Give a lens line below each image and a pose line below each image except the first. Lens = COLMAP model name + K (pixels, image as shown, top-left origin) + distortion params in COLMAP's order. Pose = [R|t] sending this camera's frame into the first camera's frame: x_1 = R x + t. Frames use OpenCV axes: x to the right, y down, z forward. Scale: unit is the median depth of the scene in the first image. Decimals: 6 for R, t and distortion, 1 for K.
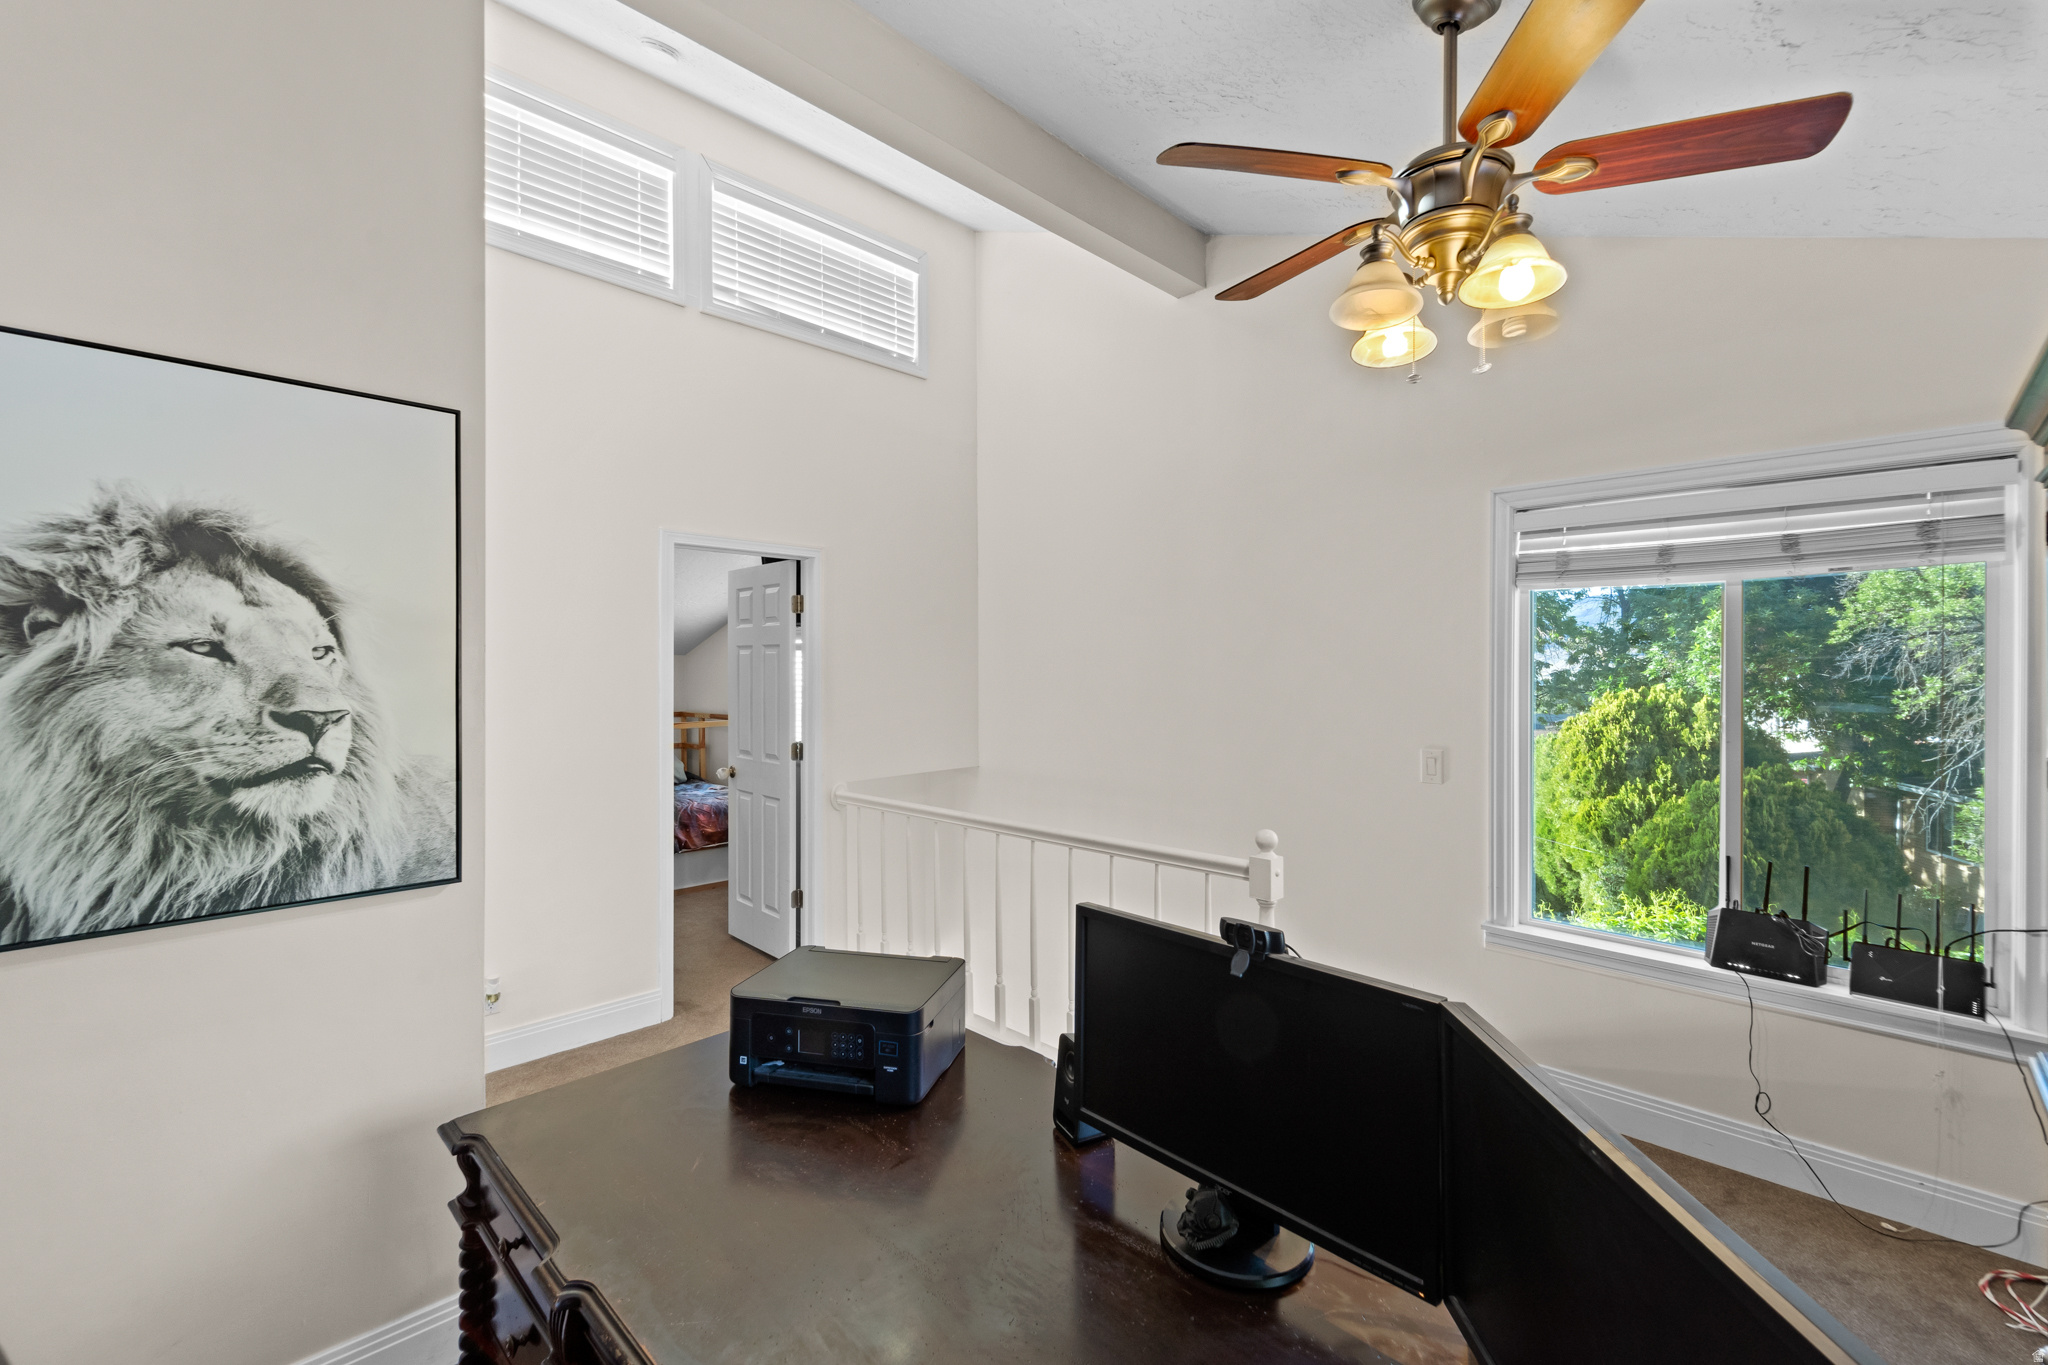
lens RADIAL K [[855.4, 0, 1039.3], [0, 855.4, 677.8], [0, 0, 1]] dist [0.008406, -0.002379]
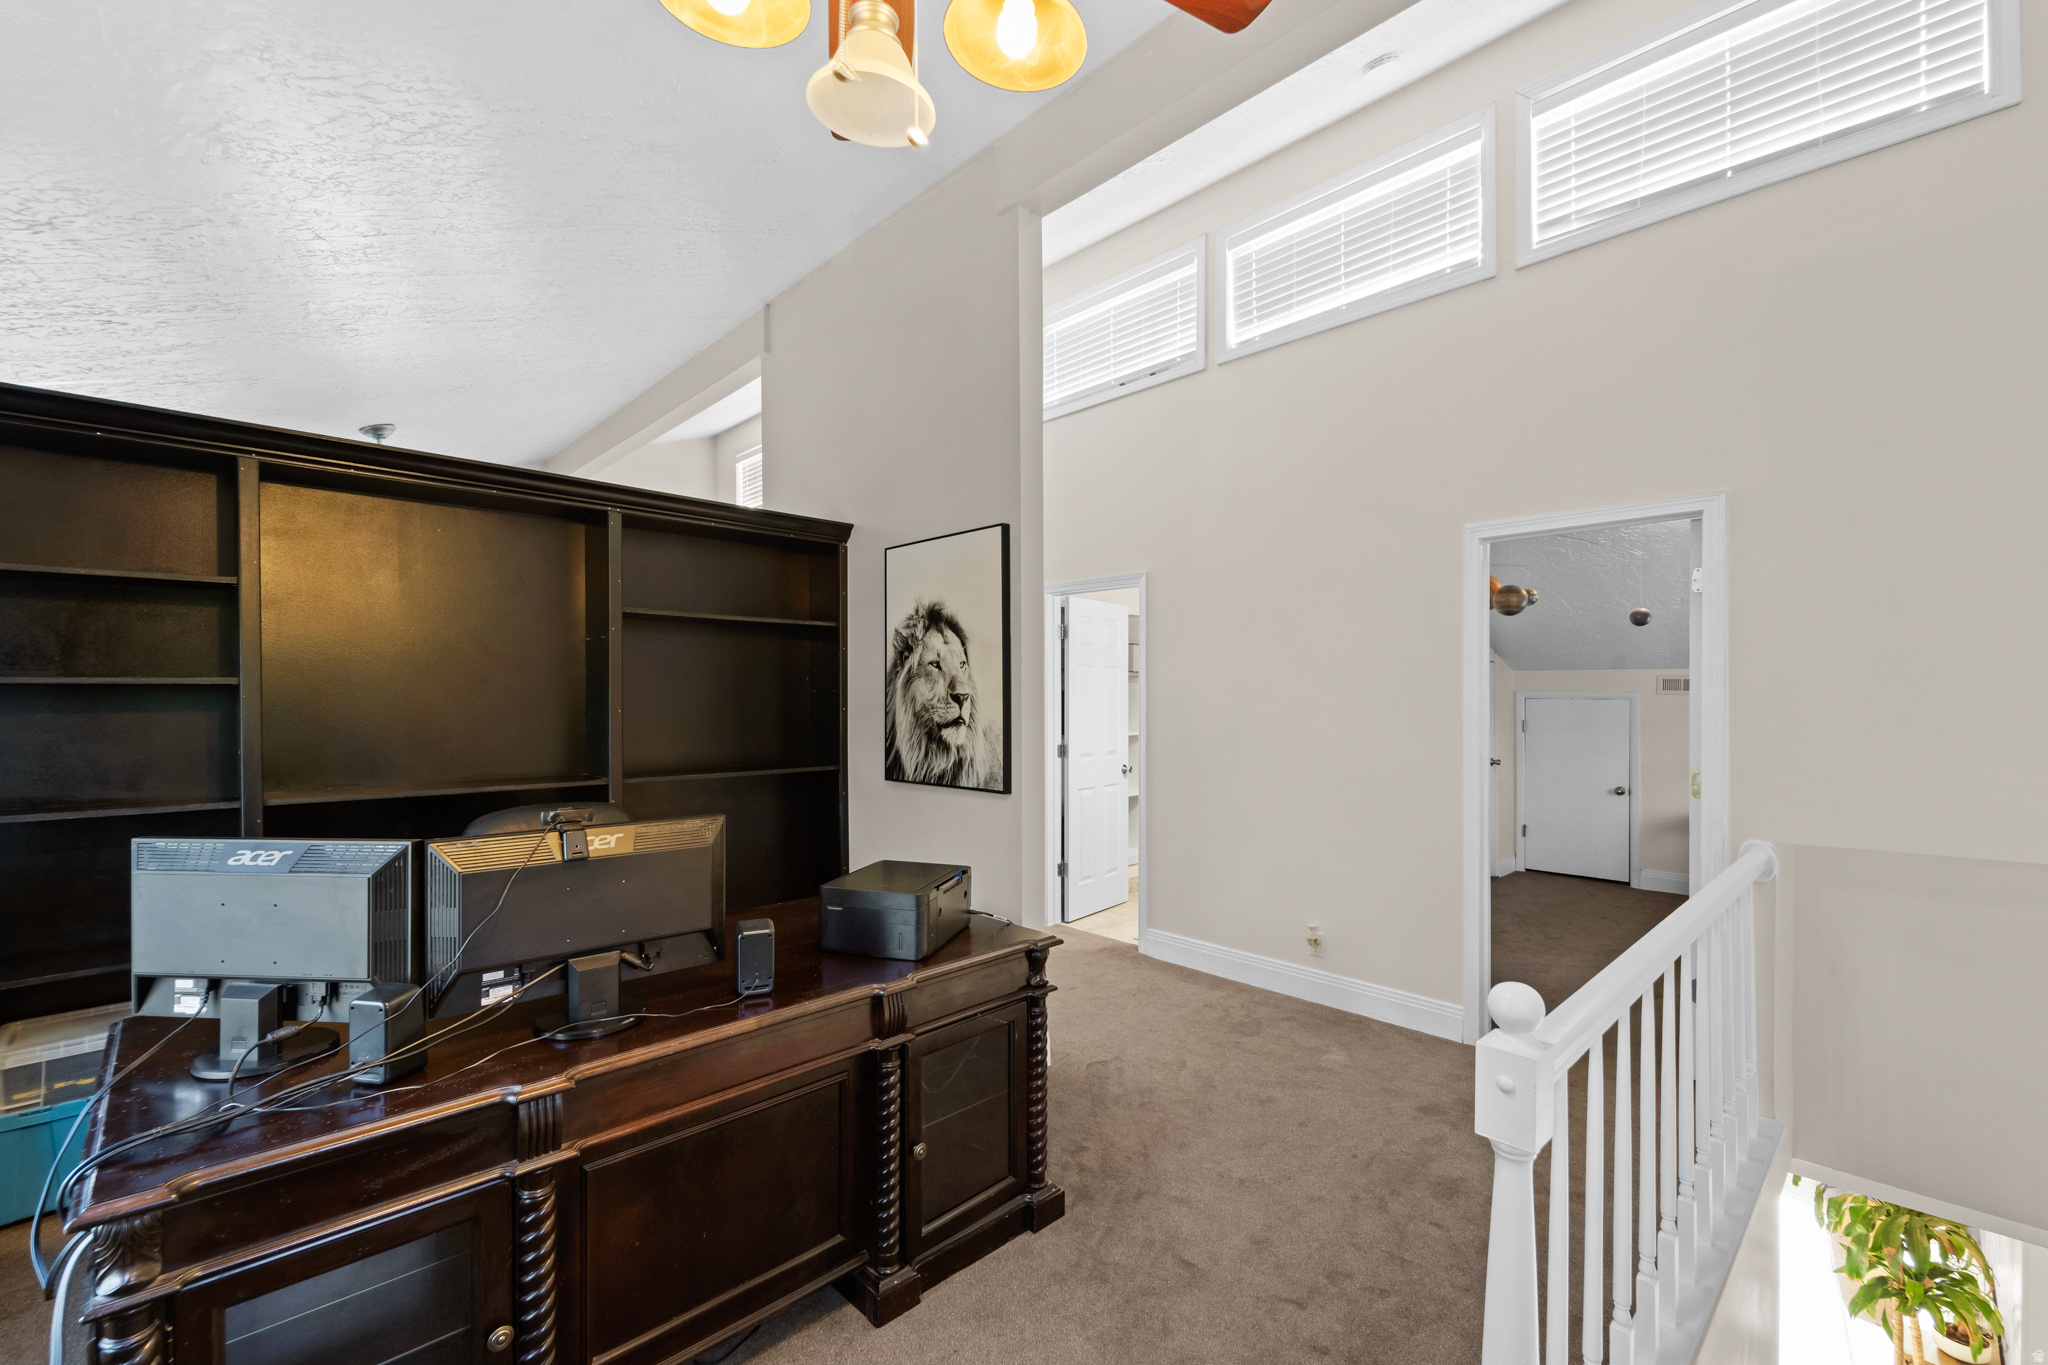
lens RADIAL K [[855.4, 0, 1041.9], [0, 855.4, 695.8], [0, 0, 1]] dist [0.008406, -0.002379]
pose [[-0.018631, -0.000651, -0.999826, 1.197043], [-0.006550, 0.999978, -0.000529, 0.044465], [0.999805, 0.006540, -0.018635, 1.258147]]
